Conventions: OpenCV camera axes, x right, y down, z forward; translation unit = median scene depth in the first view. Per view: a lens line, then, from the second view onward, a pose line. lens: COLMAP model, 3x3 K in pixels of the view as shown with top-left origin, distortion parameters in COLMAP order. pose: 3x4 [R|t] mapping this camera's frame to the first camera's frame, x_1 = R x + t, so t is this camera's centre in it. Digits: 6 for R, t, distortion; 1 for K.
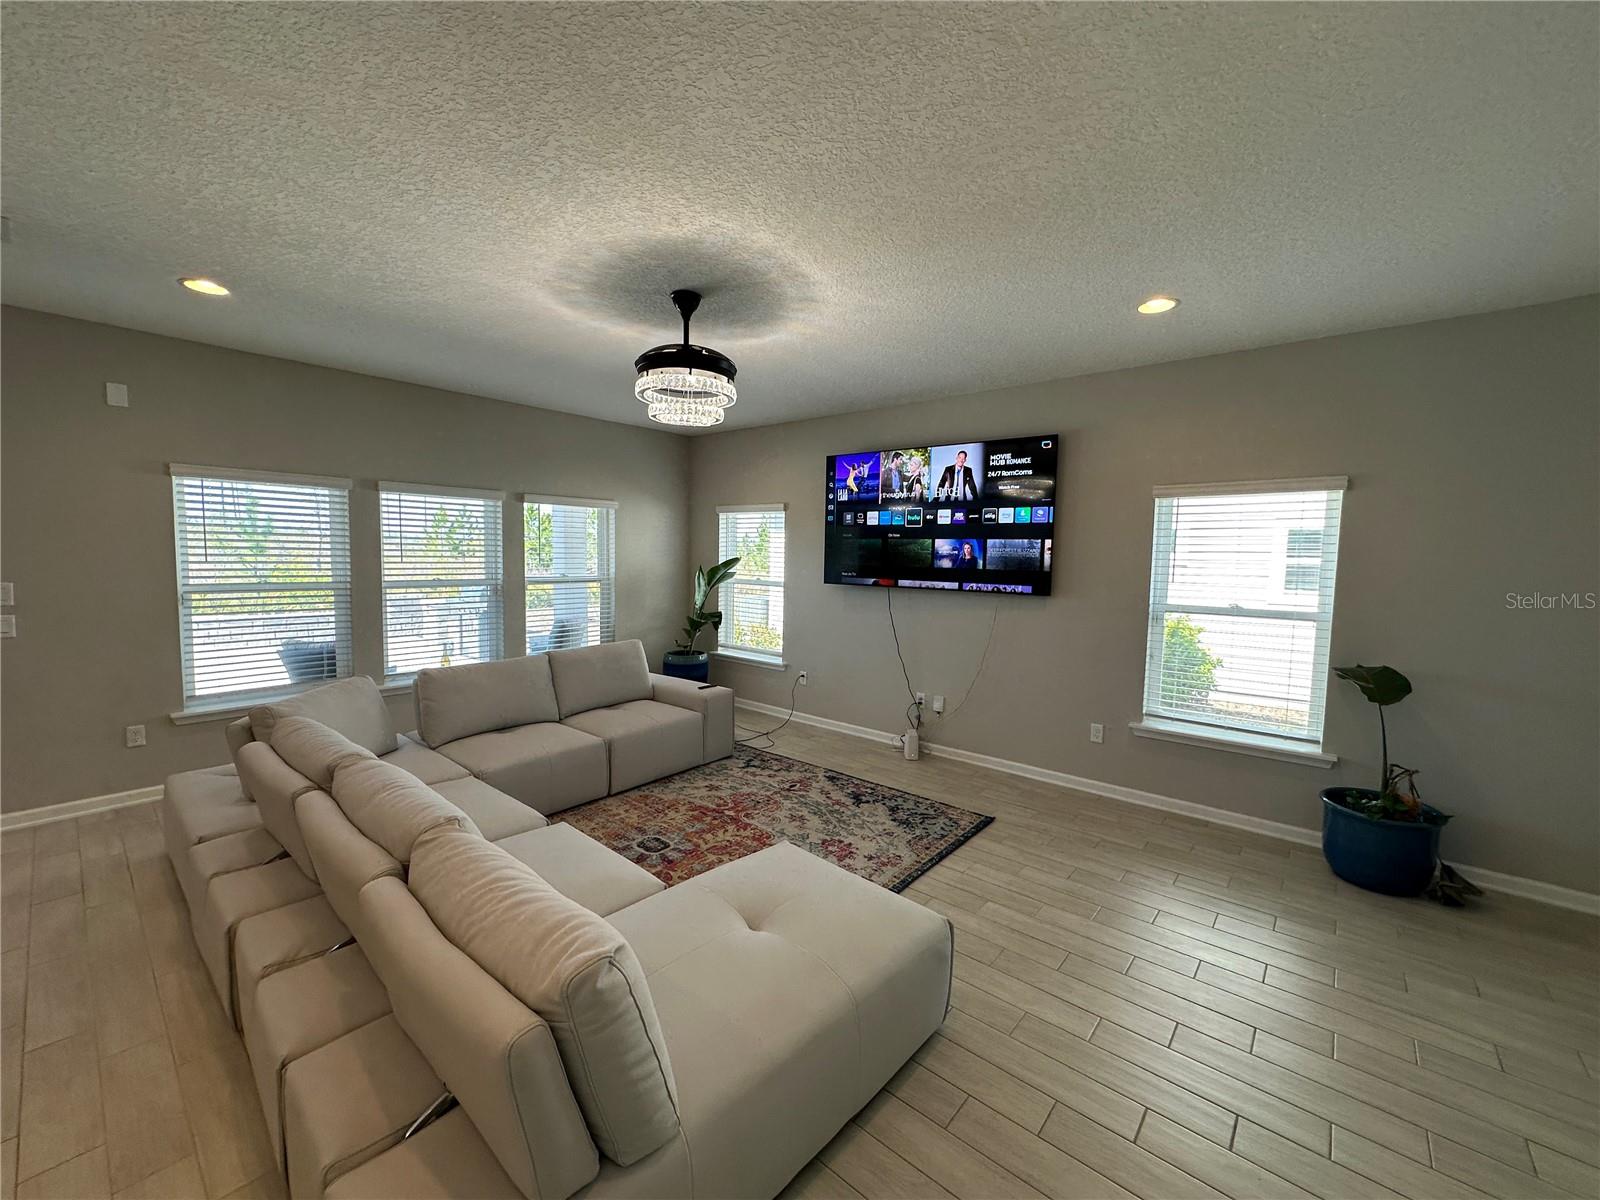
lens RADIAL K [[640.0, 0, 794.9], [0, 640.0, 599.0], [0, 0, 1]] dist [-0.002863, 0.000597]
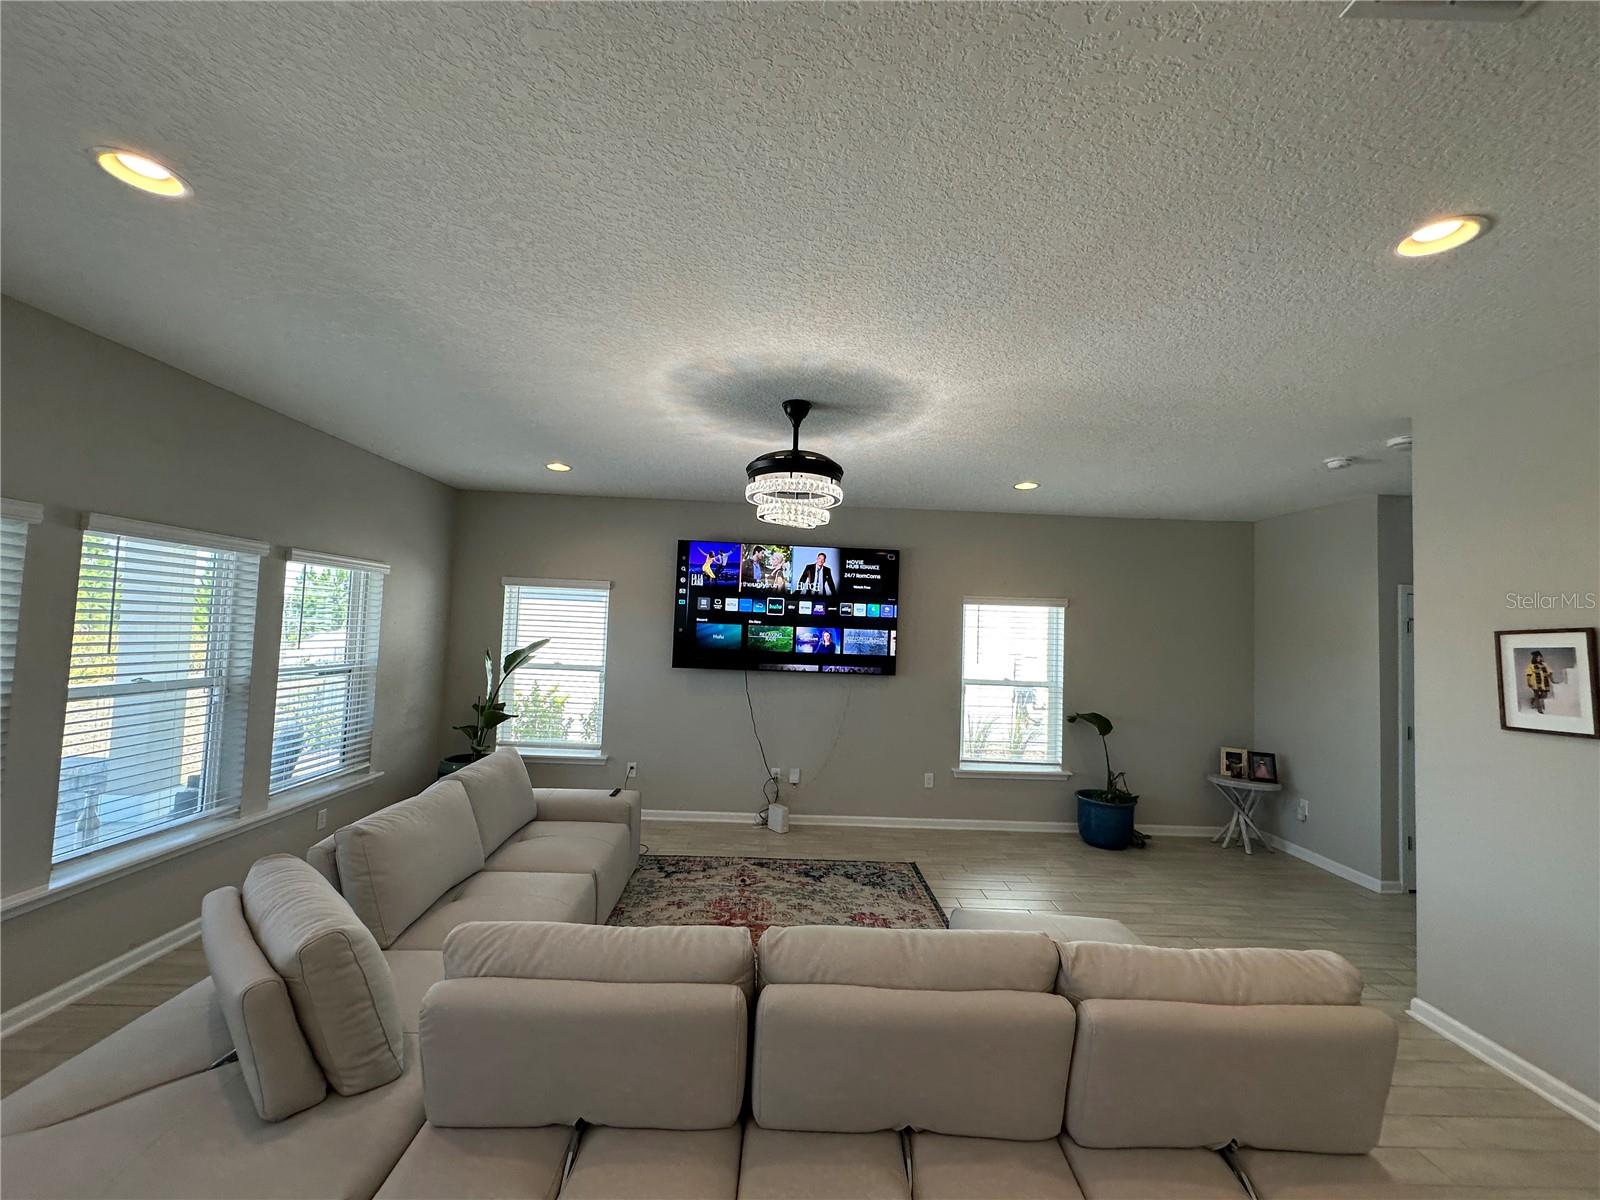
lens RADIAL K [[640.0, 0, 804.5], [0, 640.0, 600.8], [0, 0, 1]] dist [-0.002863, 0.000597]
pose [[0.744166, 0.041758, 0.666689, -0.559231], [0.024339, 0.995686, -0.089532, -0.040980], [-0.667552, 0.082853, 0.739939, 0.163991]]
